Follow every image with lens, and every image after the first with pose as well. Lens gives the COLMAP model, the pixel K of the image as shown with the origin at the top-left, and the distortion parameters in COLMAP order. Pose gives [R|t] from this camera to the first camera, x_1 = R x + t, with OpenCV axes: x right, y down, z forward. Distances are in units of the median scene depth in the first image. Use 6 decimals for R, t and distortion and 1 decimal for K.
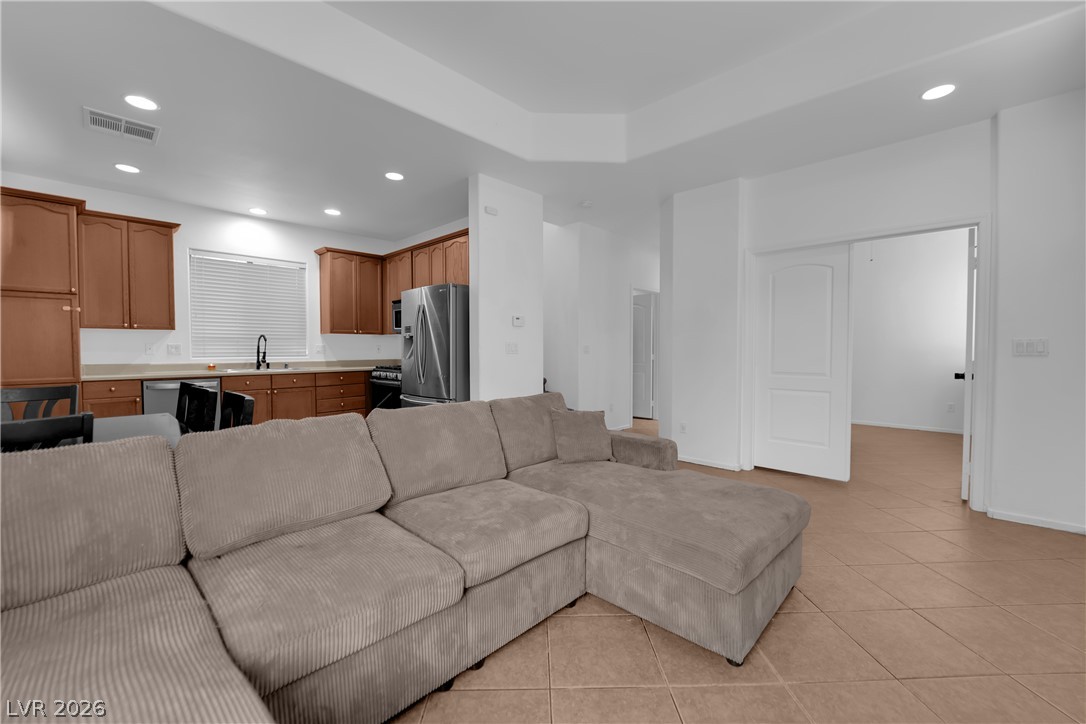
lens RADIAL K [[438.3, 0, 541.5], [0, 438.3, 363.9], [0, 0, 1]] dist [-0.010488, -0.003291]
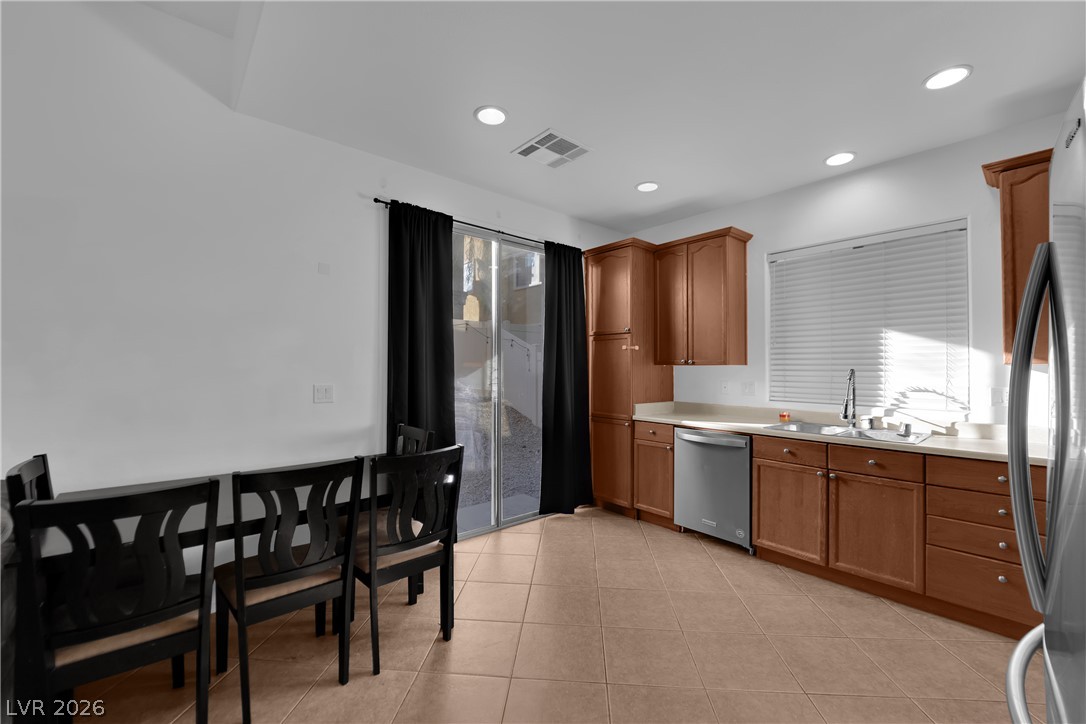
lens RADIAL K [[438.3, 0, 542.1], [0, 438.3, 361.5], [0, 0, 1]] dist [-0.010488, -0.003291]
pose [[-0.088501, -0.014332, -0.995973, -0.036808], [-0.037912, 0.999220, -0.011010, -0.060973], [0.995354, 0.036785, -0.088975, 0.713614]]
